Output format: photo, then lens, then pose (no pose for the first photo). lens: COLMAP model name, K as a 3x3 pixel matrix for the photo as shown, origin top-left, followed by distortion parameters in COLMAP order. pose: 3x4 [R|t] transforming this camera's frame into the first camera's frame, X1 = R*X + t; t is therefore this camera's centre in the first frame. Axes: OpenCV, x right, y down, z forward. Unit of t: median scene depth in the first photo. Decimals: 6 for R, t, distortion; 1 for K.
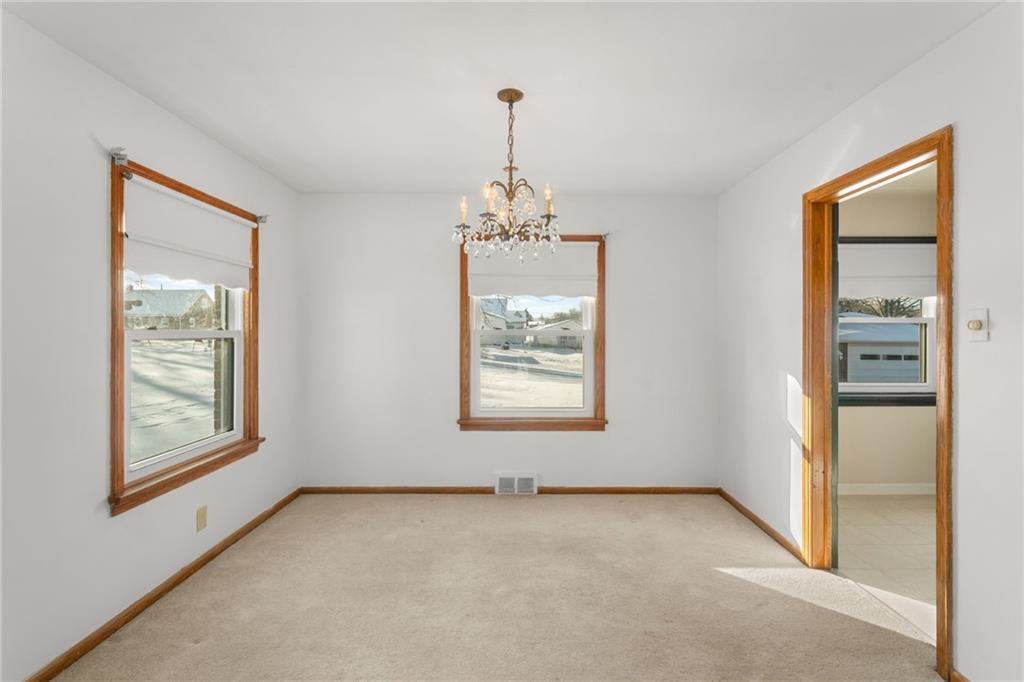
lens RADIAL K [[489.0, 0, 520.6], [0, 489.0, 332.4], [0, 0, 1]] dist [0.000456, 0.001075]
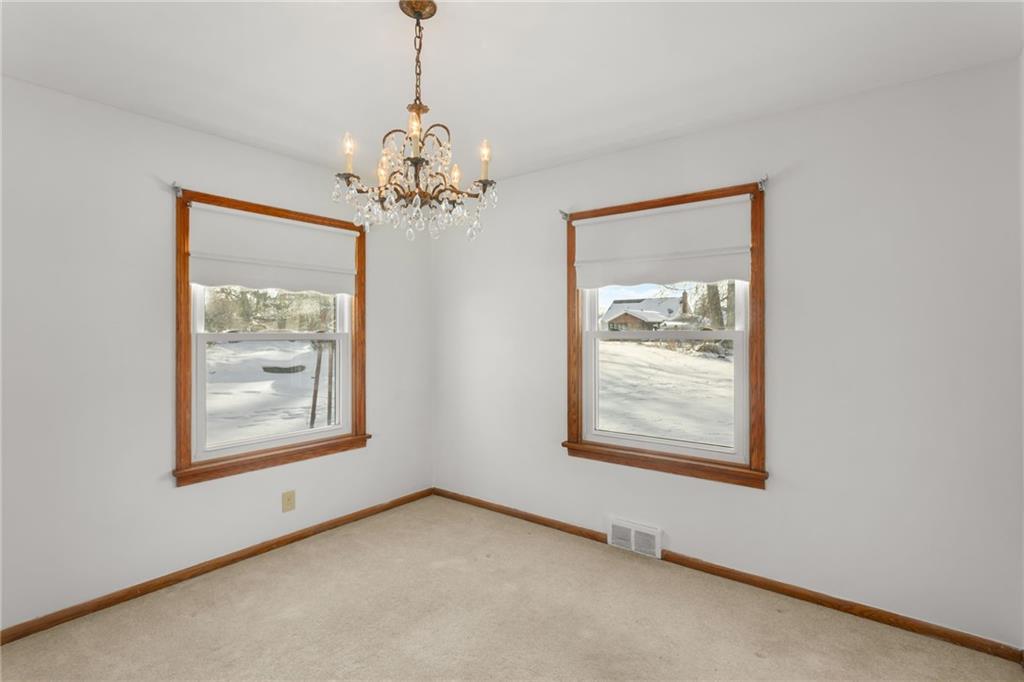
lens RADIAL K [[489.0, 0, 520.6], [0, 489.0, 332.4], [0, 0, 1]] dist [0.000456, 0.001075]
pose [[0.789159, -0.003743, -0.614178, 0.380433], [0.000674, 0.999986, -0.005228, 0.000675], [0.614189, 0.003712, 0.789150, 0.369059]]
